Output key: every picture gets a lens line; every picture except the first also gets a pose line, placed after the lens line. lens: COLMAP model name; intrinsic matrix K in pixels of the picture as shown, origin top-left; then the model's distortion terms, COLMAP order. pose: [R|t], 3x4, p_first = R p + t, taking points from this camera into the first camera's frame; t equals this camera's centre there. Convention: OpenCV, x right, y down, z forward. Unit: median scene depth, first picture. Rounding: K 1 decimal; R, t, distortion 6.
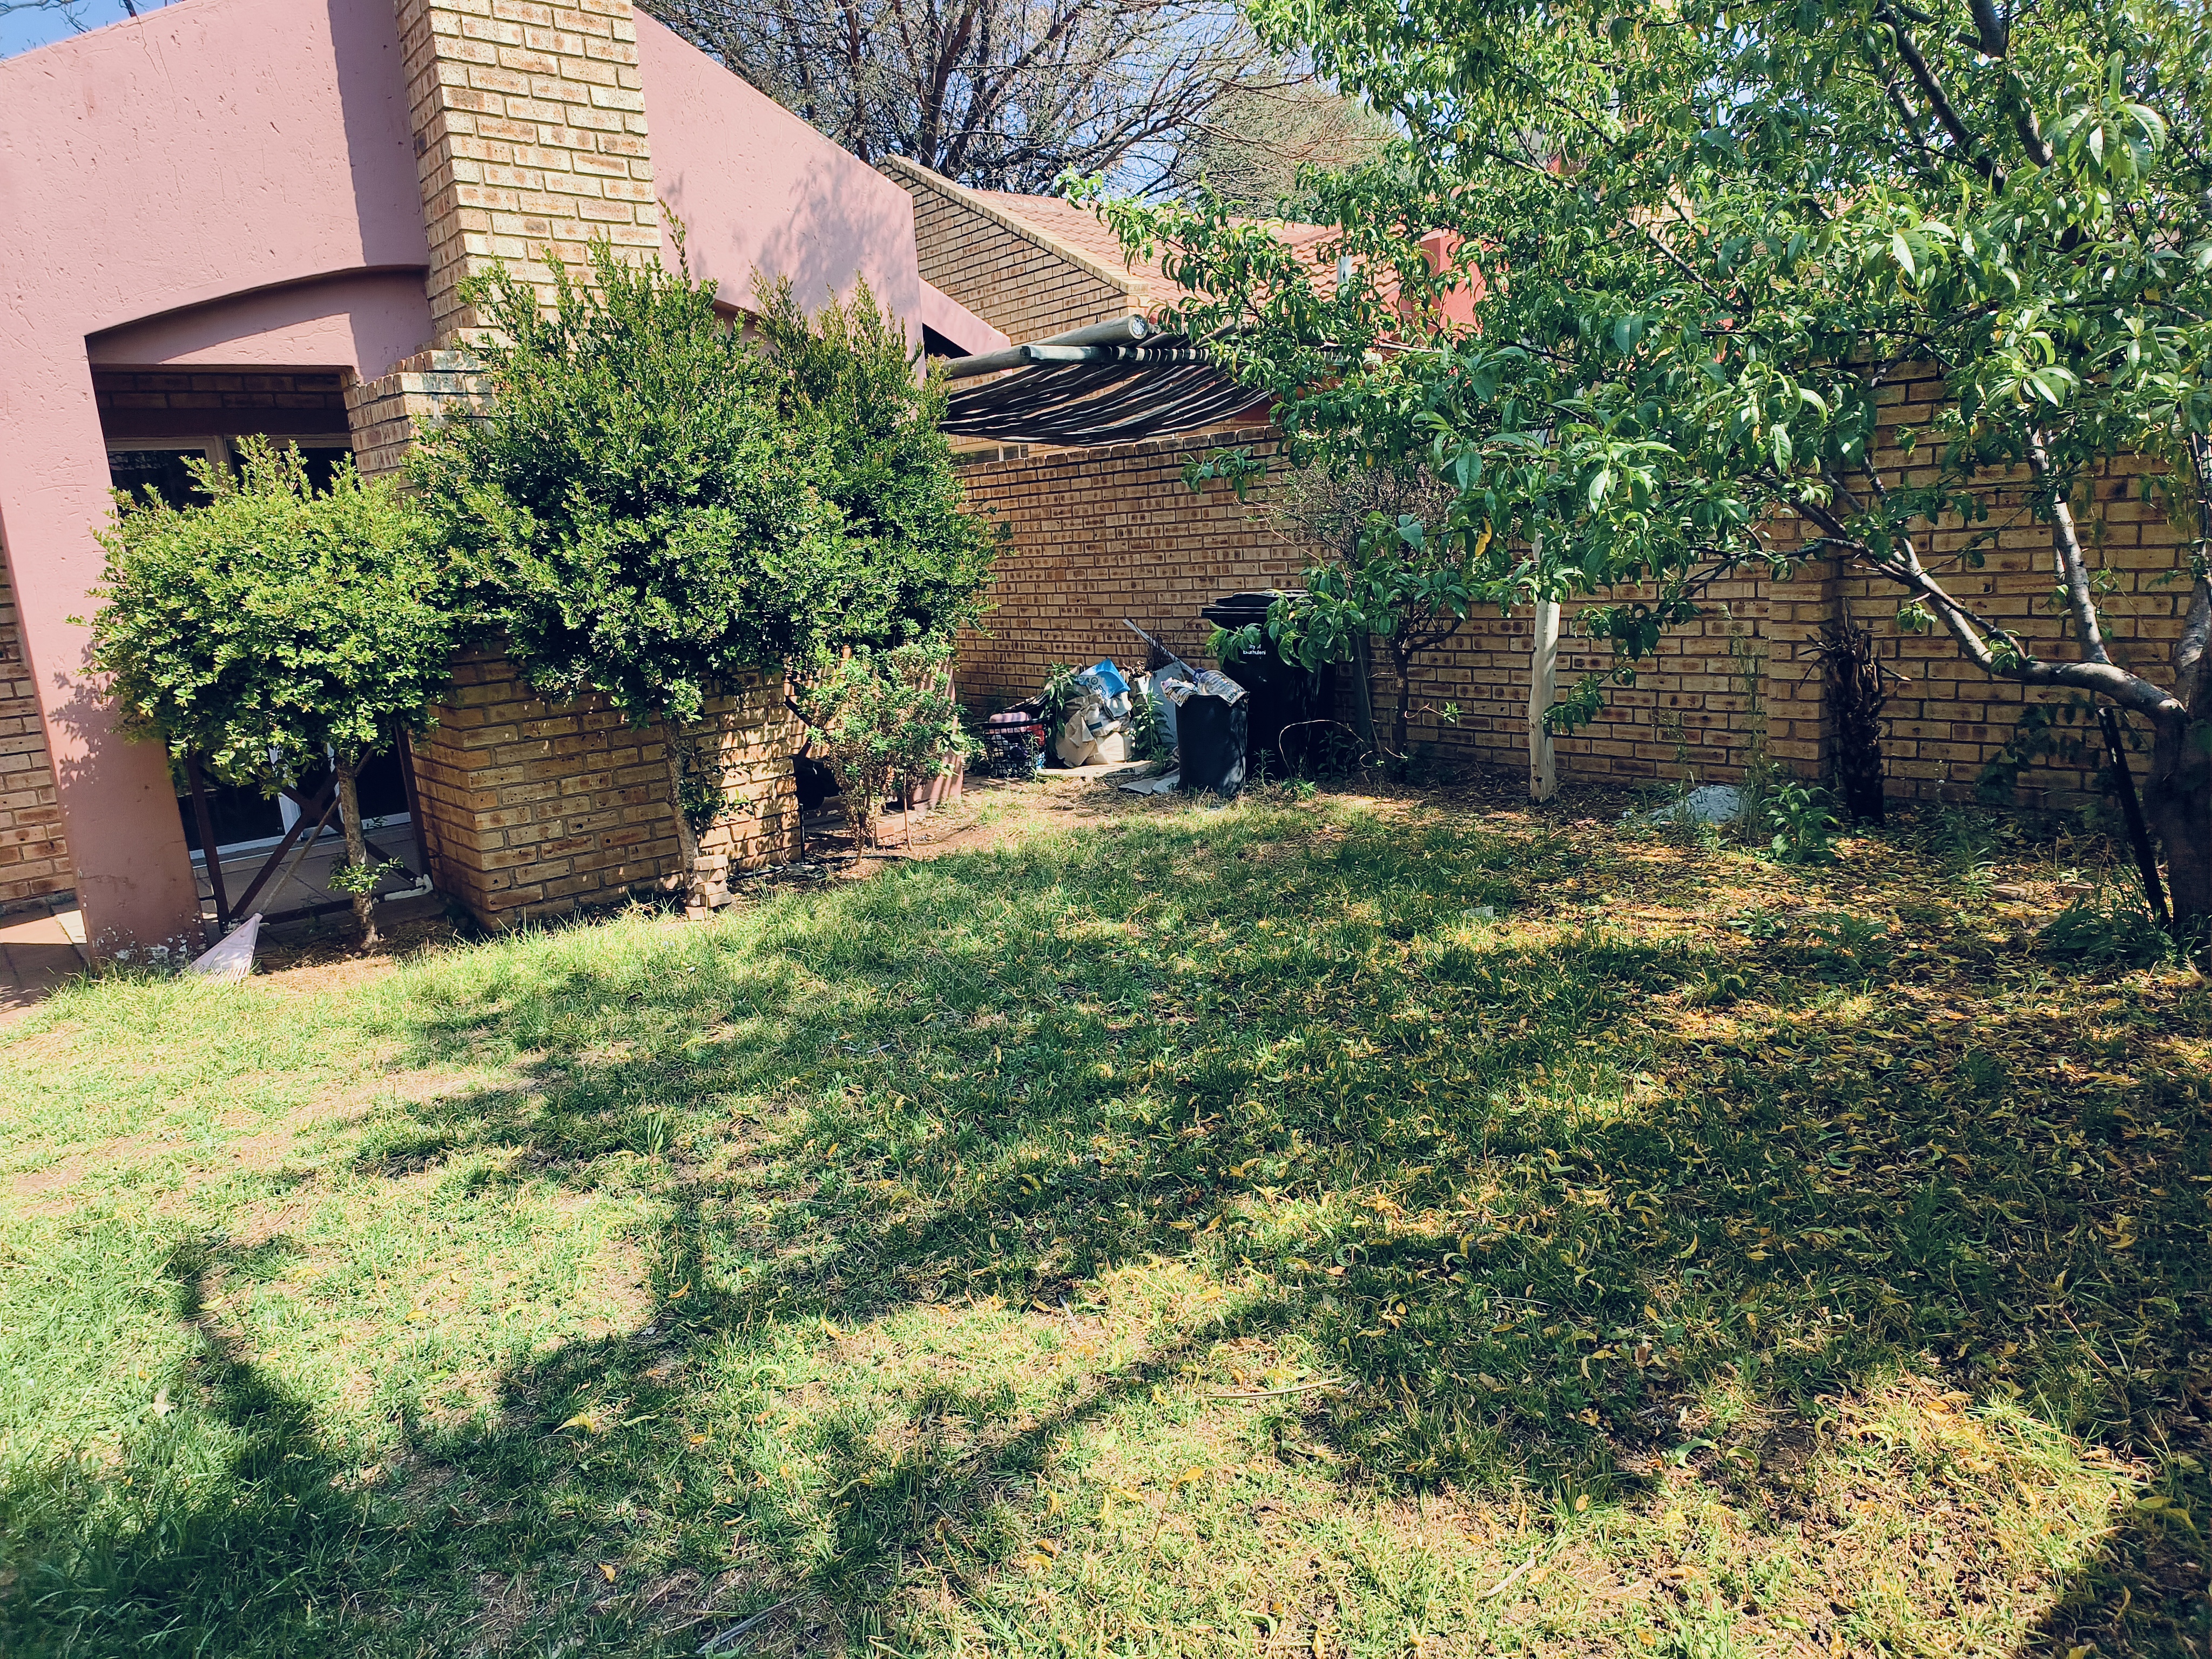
lens RADIAL K [[1434.7, 0, 1106.0], [0, 1434.7, 829.5], [0, 0, 1]] dist [0.021269, -0.000745]
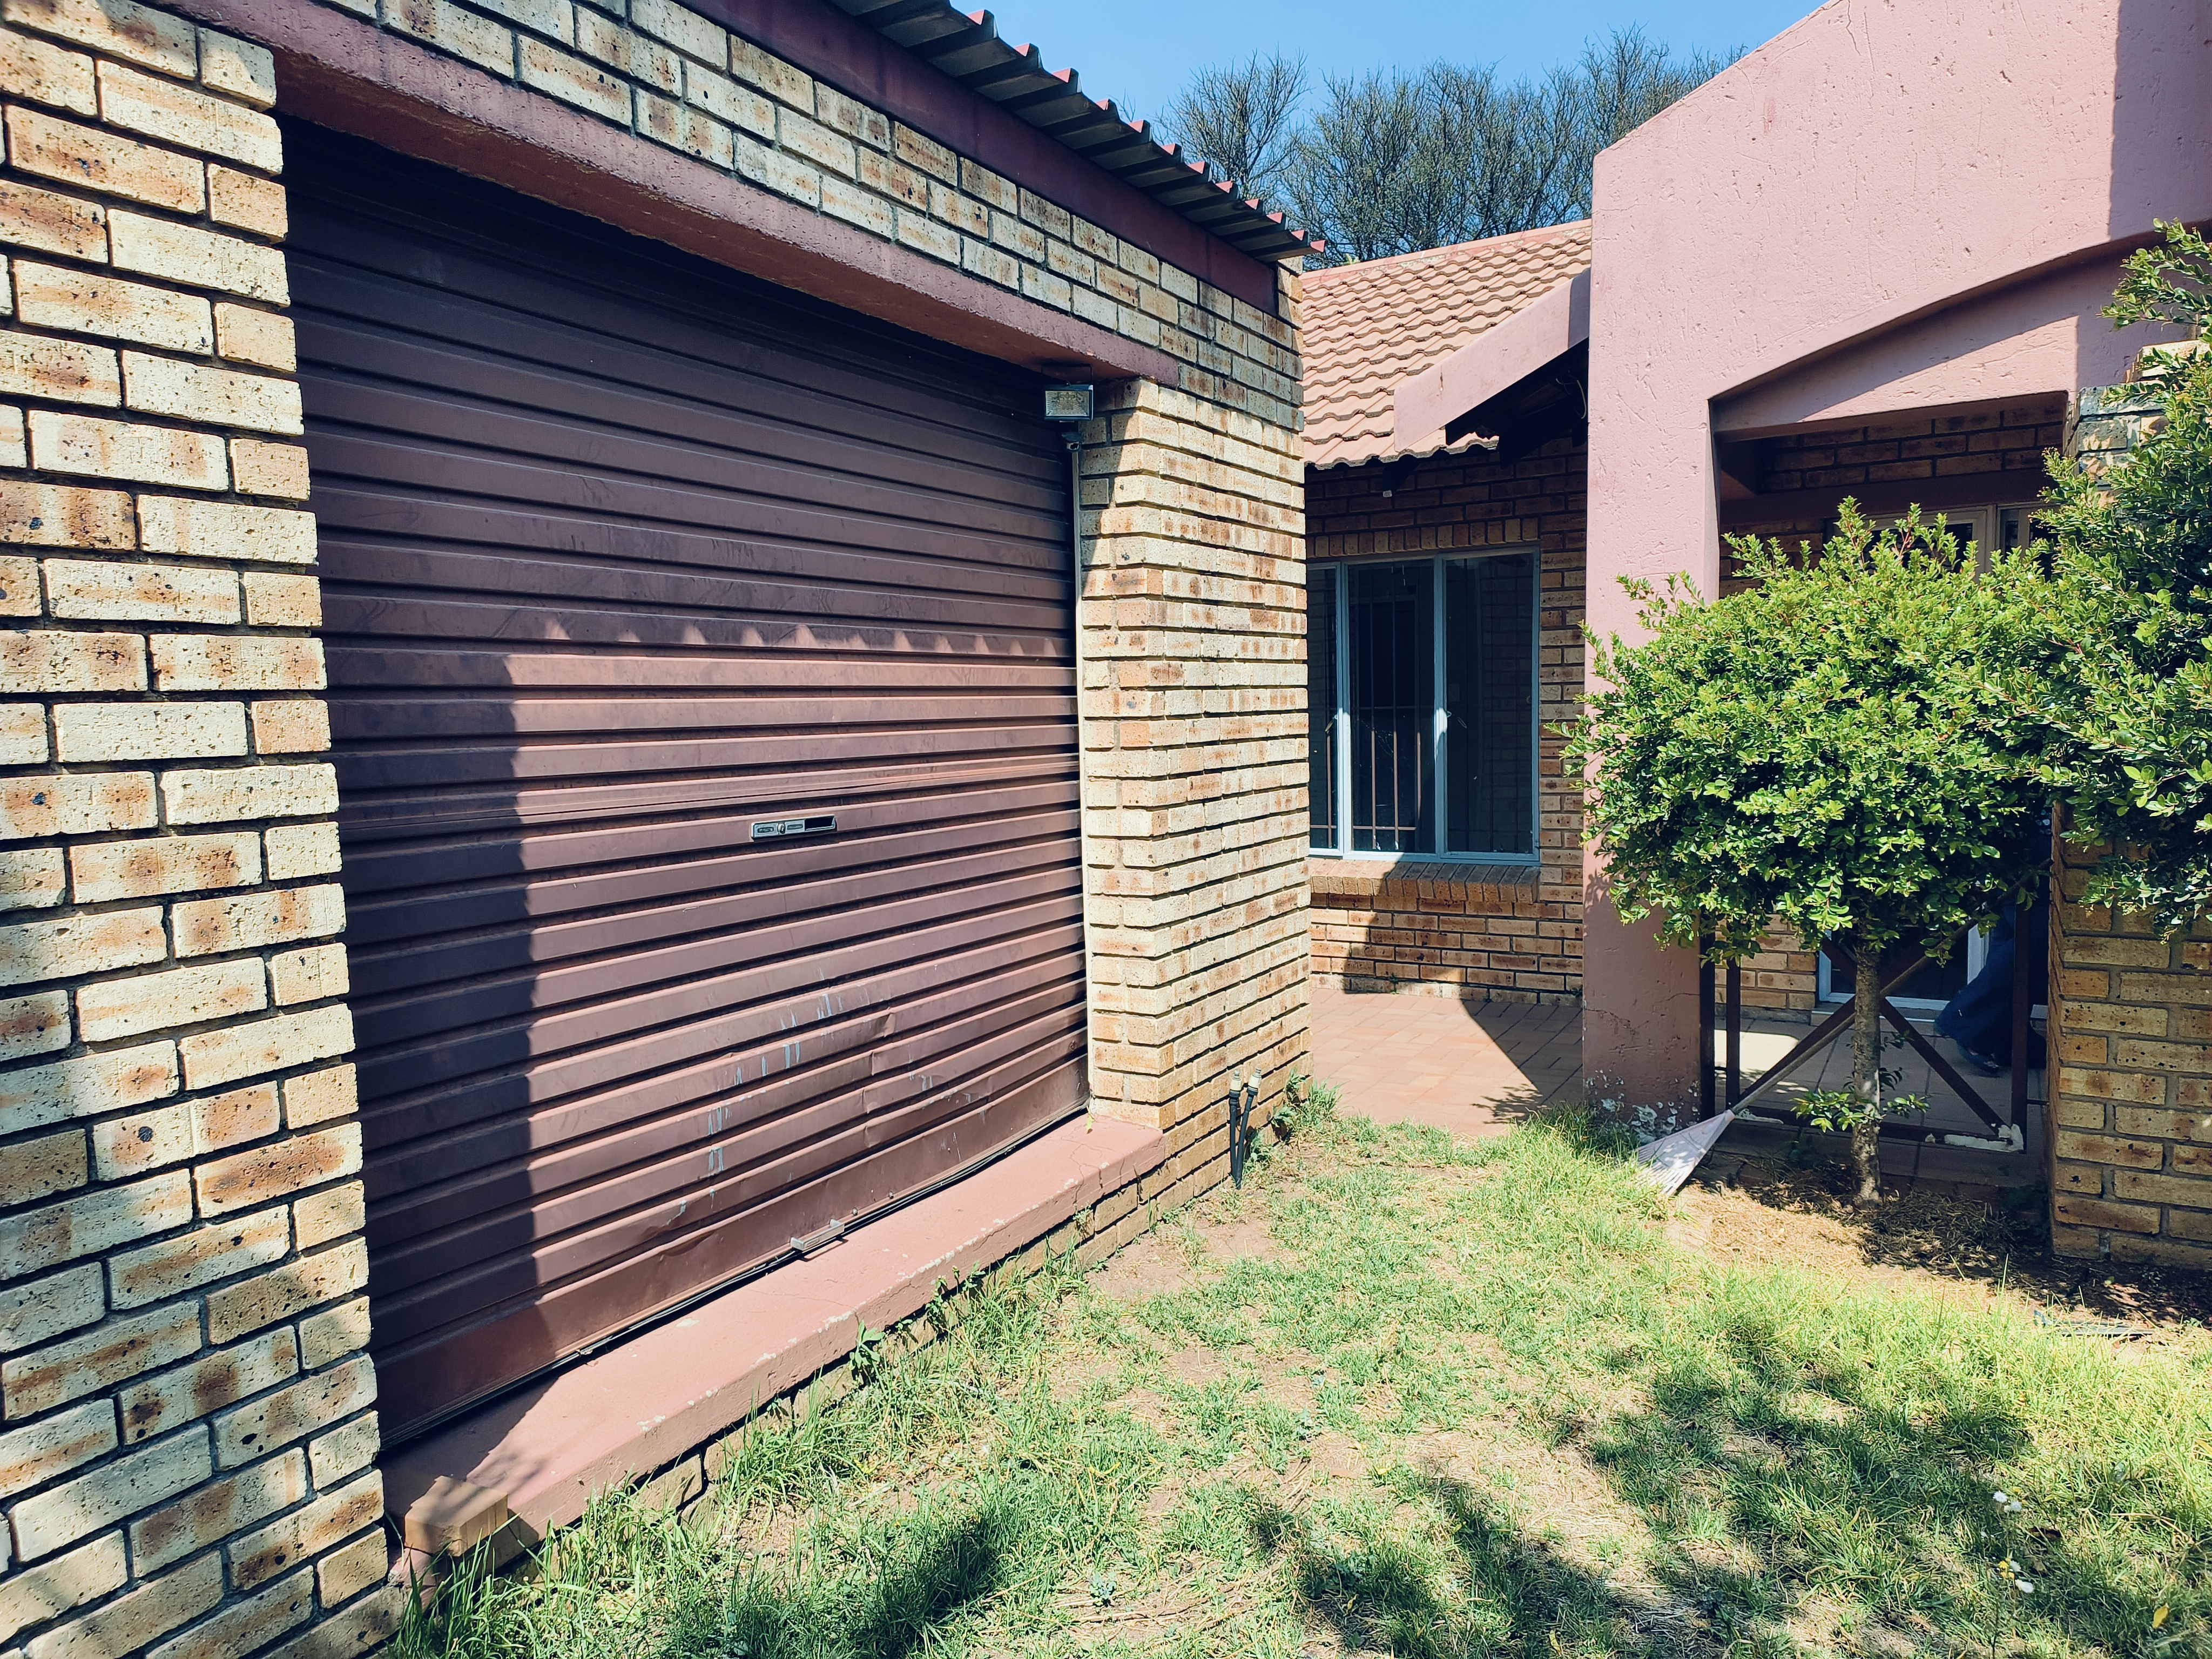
lens RADIAL K [[1434.7, 0, 1106.0], [0, 1434.7, 829.5], [0, 0, 1]] dist [0.021269, -0.000745]
pose [[0.325929, 0.143592, -0.934426, 0.009325], [-0.201567, 0.976226, 0.079709, -0.091673], [0.923656, 0.162370, 0.347124, 0.430598]]
